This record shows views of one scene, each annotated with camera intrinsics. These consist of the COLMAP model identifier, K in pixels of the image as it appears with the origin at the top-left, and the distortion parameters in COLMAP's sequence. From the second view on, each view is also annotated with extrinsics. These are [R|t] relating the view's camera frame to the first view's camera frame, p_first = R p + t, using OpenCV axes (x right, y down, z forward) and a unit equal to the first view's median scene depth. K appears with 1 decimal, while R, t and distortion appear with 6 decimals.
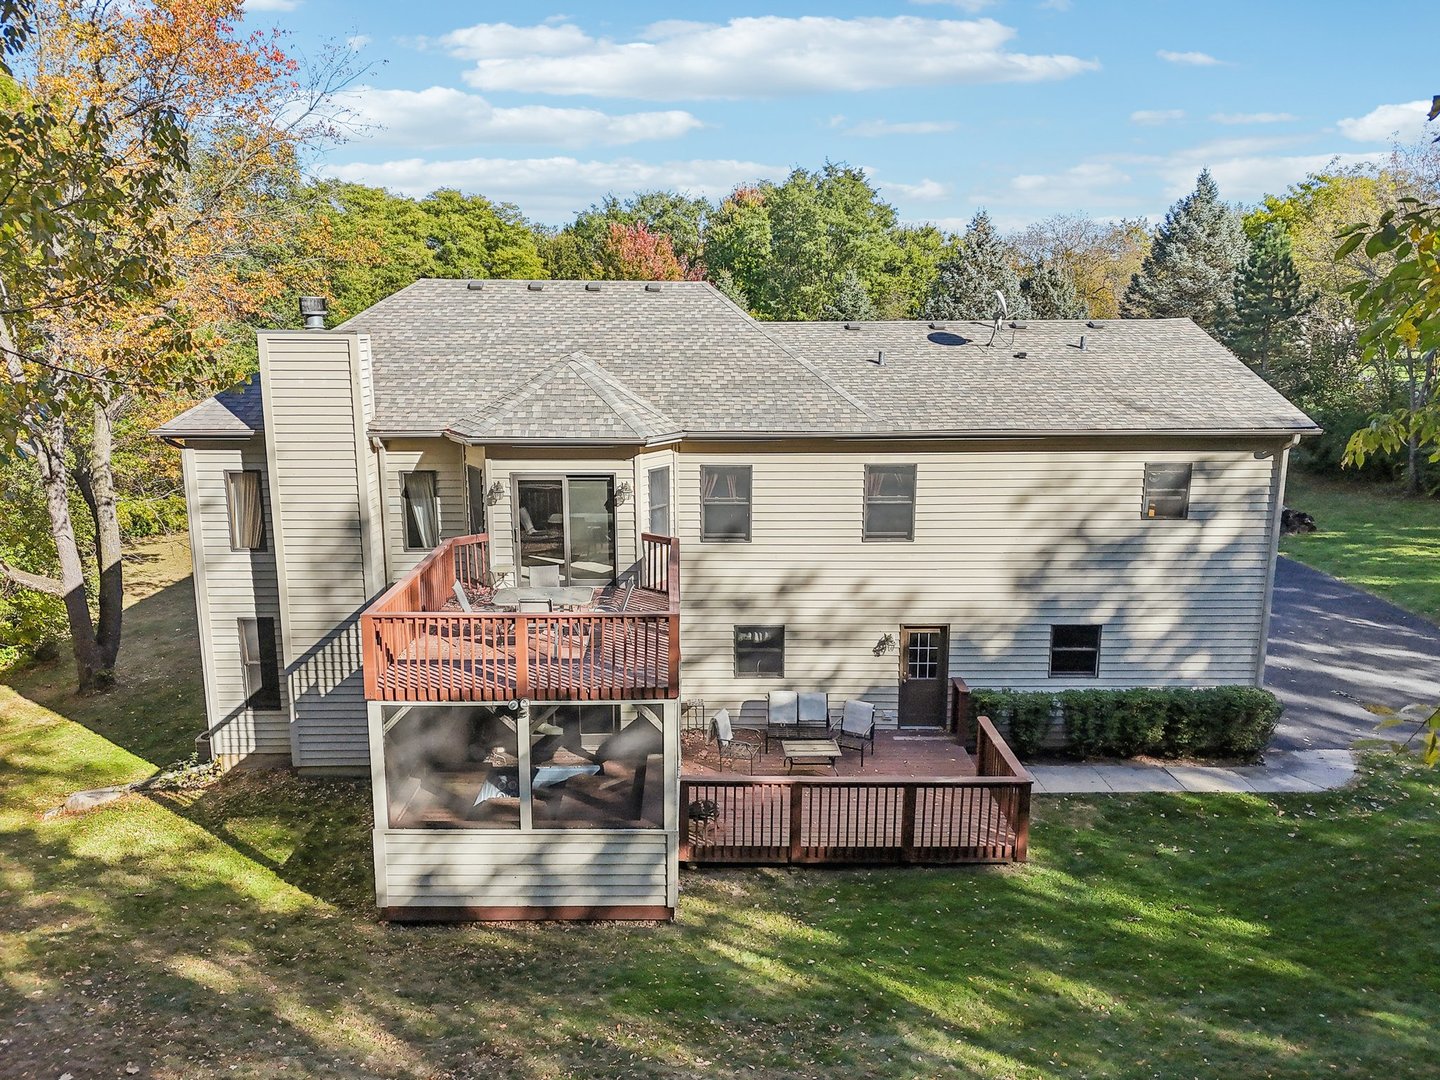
lens RADIAL K [[1084.4, 0, 713.7], [0, 1084.4, 528.9], [0, 0, 1]] dist [0.051155, -0.027797]
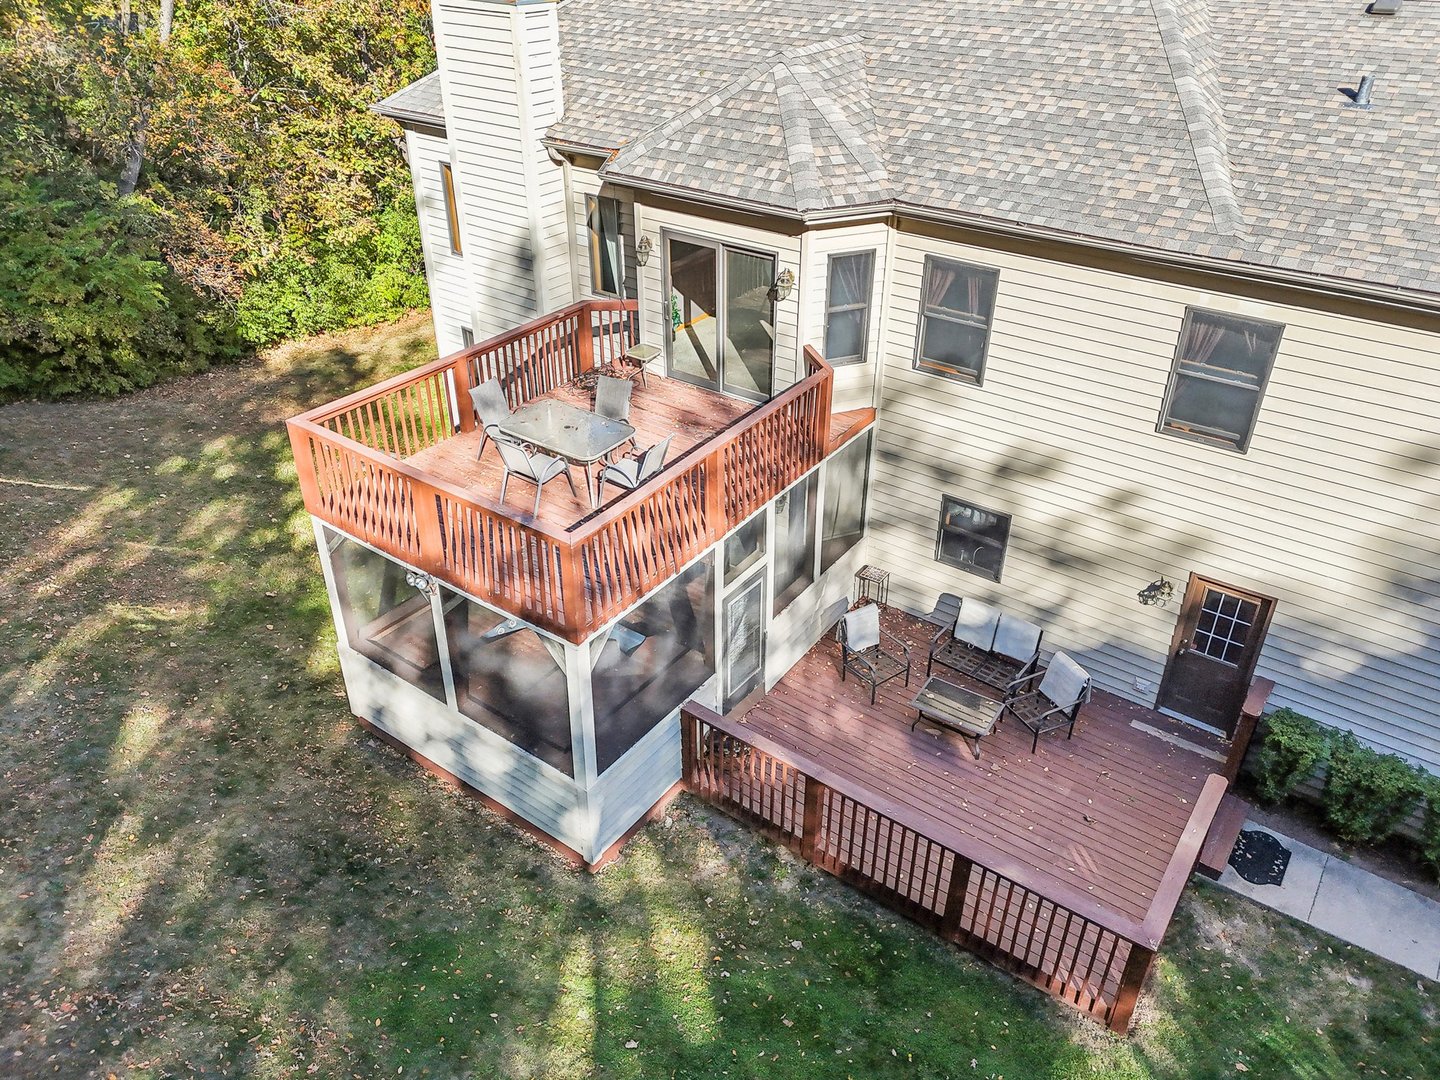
lens RADIAL K [[1084.4, 0, 681.1], [0, 1084.4, 552.8], [0, 0, 1]] dist [0.051155, -0.027797]
pose [[0.792431, 0.324865, -0.516251, 0.266346], [-0.116027, 0.911196, 0.395297, -0.137004], [0.598824, -0.253347, 0.759753, 0.368521]]
